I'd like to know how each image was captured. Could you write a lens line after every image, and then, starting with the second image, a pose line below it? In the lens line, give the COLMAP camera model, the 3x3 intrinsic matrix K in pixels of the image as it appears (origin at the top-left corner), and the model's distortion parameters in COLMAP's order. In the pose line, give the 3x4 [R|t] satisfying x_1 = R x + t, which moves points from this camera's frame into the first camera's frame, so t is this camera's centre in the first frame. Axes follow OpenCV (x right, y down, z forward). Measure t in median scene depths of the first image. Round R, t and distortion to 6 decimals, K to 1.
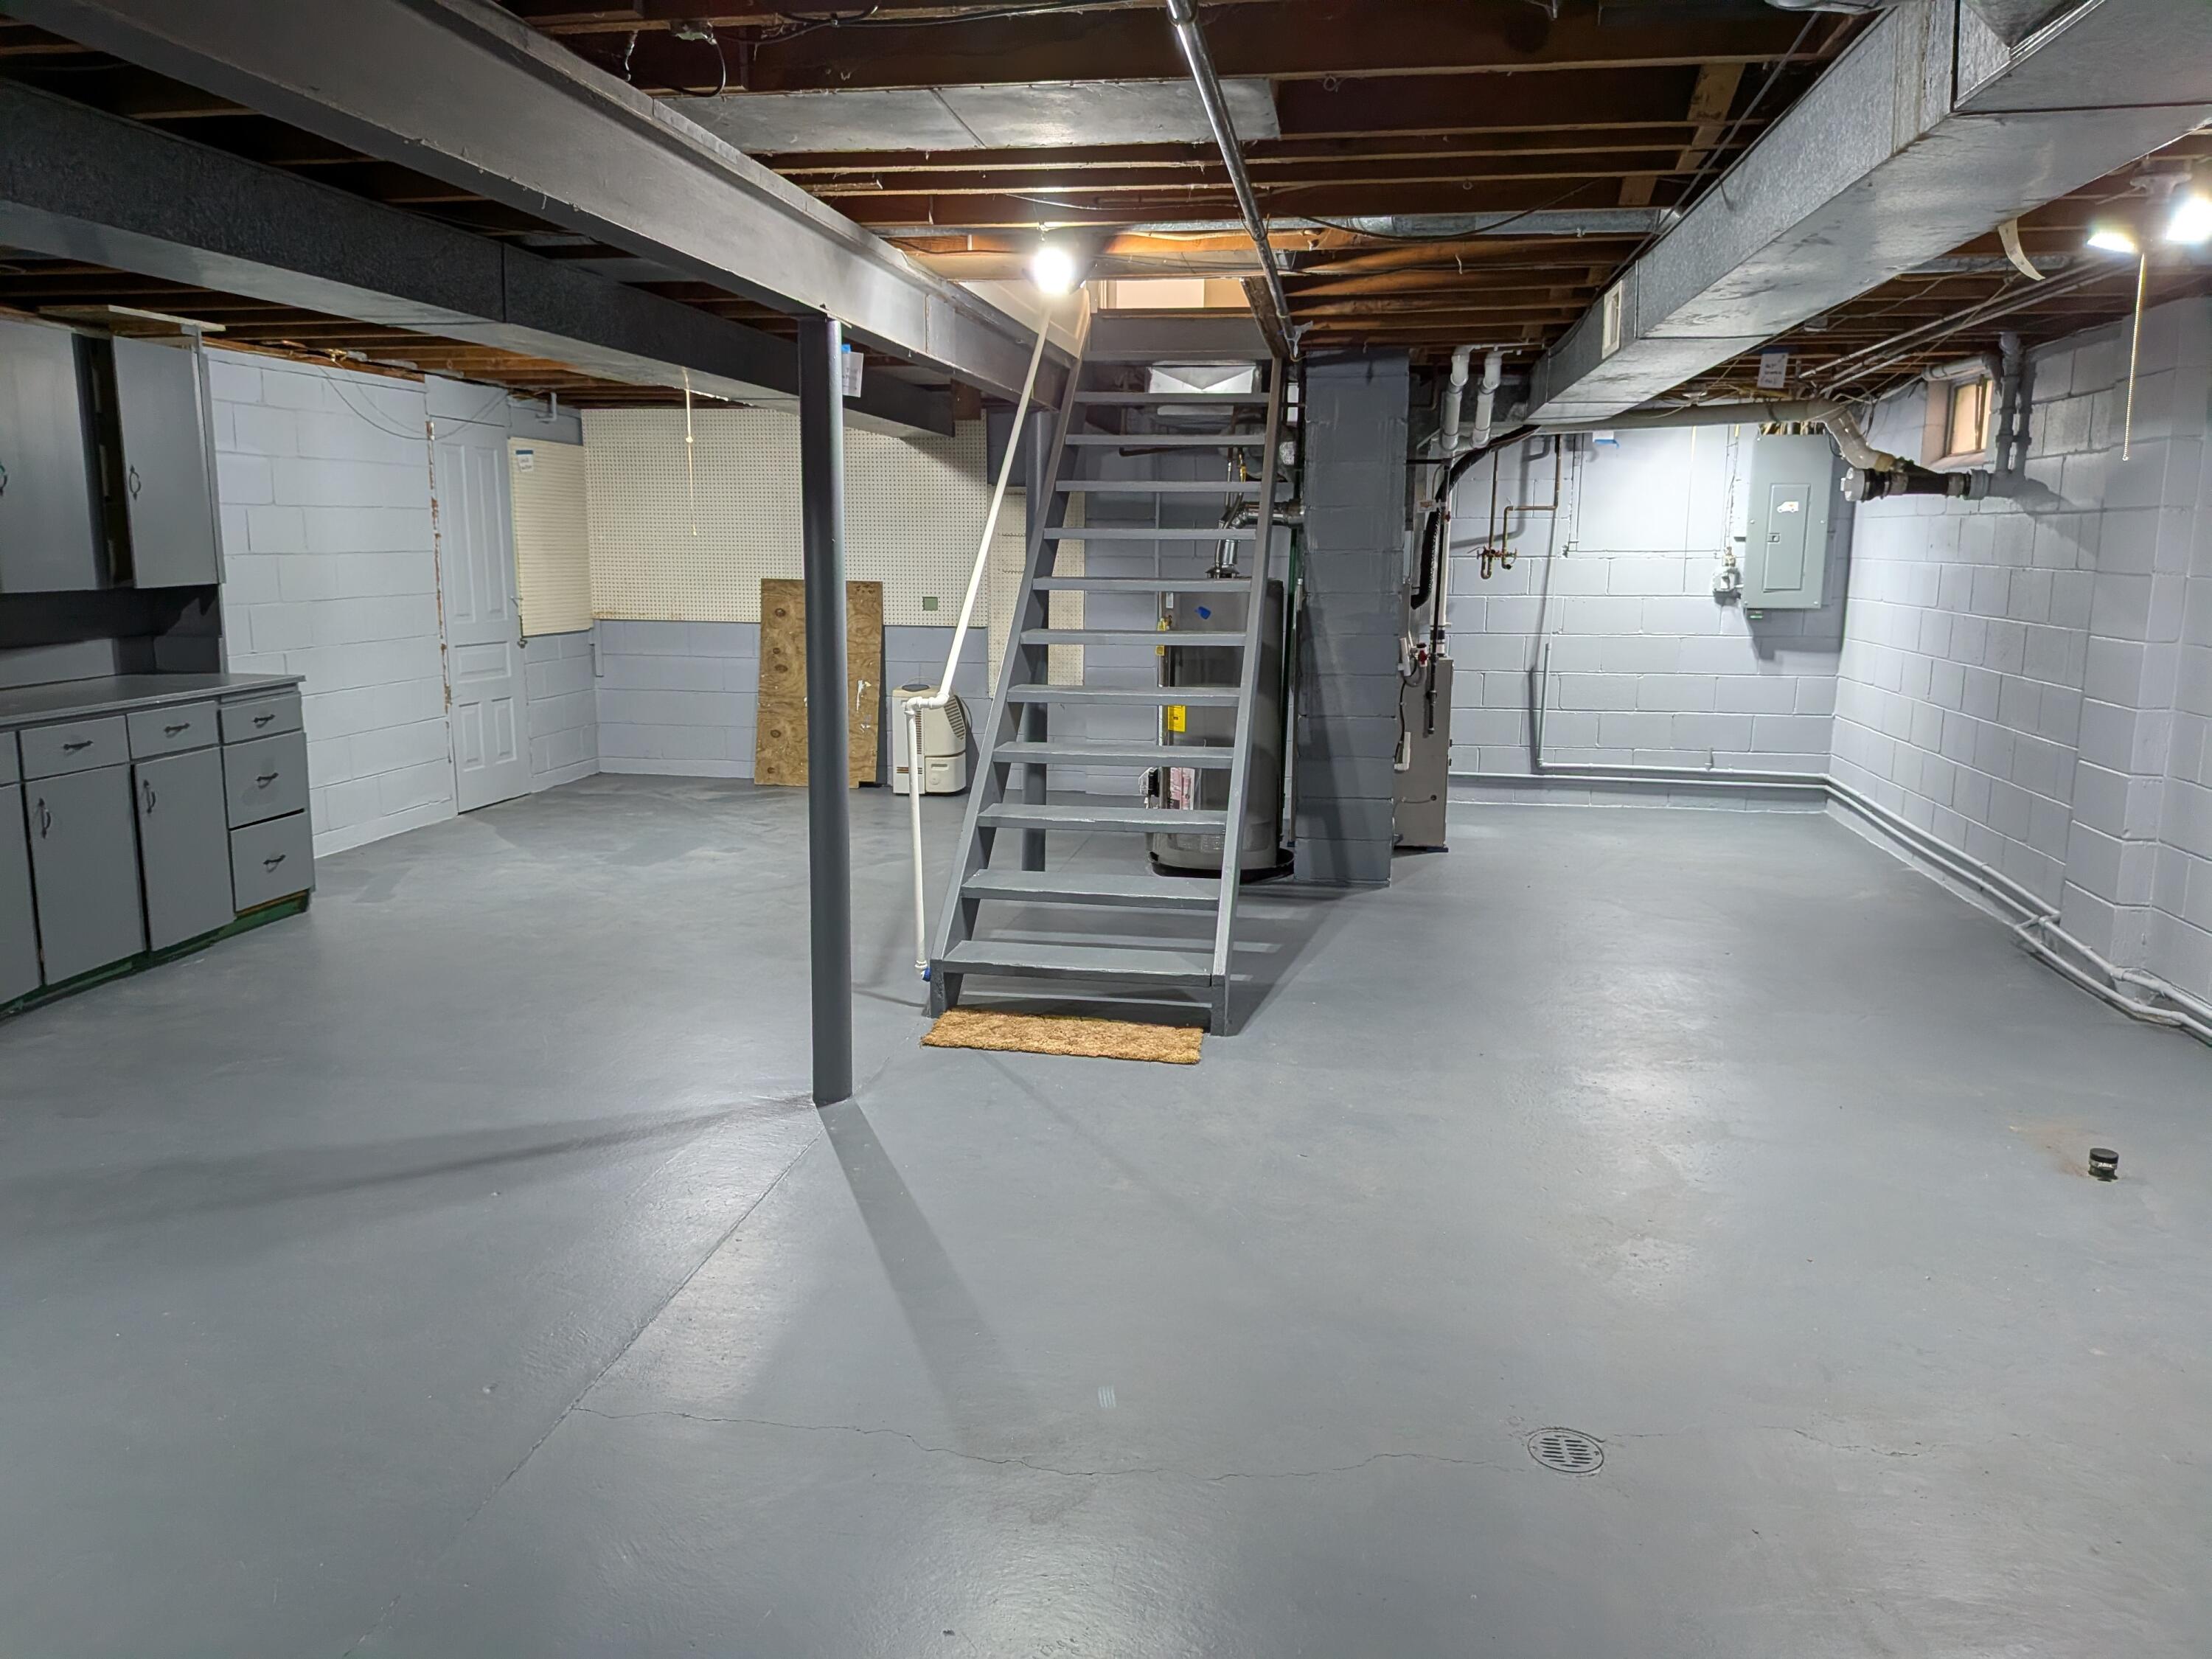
lens RADIAL K [[1595.5, 0, 1104.8], [0, 1595.5, 820.4], [0, 0, 1]] dist [0.062906, -0.100638]
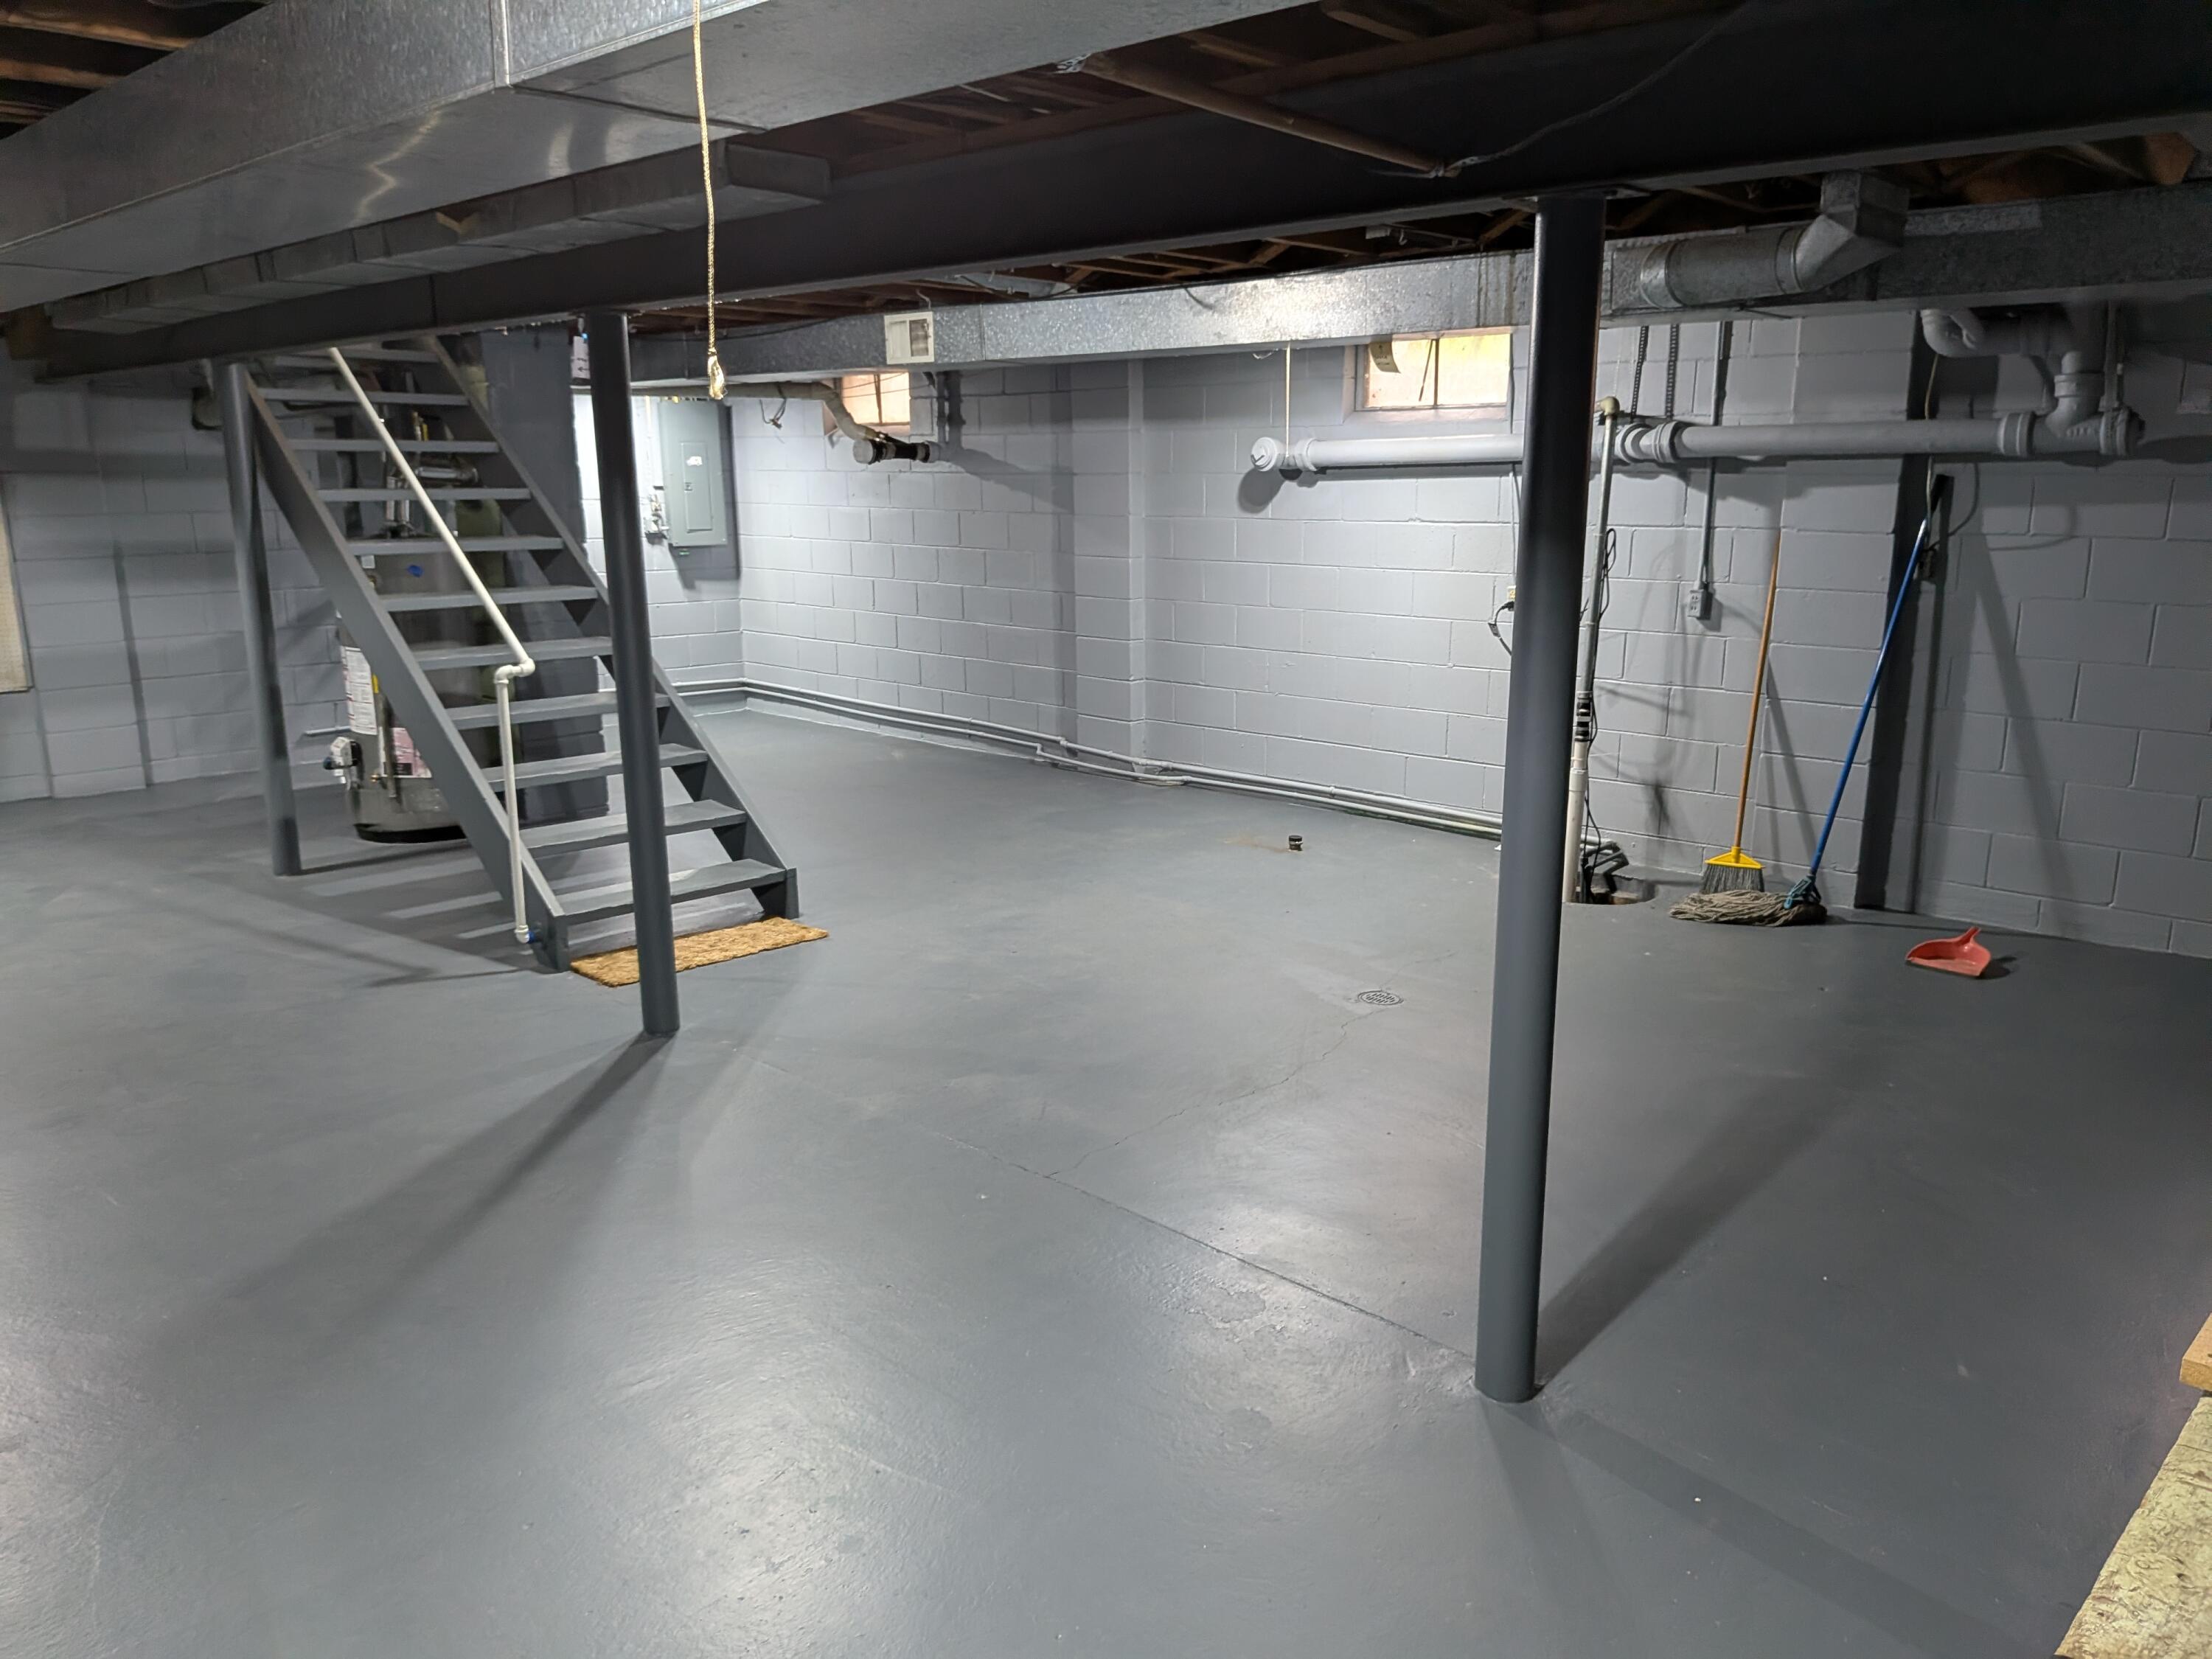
lens RADIAL K [[1595.5, 0, 1129.8], [0, 1595.5, 840.4], [0, 0, 1]] dist [0.062906, -0.100638]
pose [[0.546713, -0.192527, 0.814886, -0.569923], [0.147613, 0.980125, 0.132532, -0.034325], [-0.824206, 0.047830, 0.564266, 0.076318]]
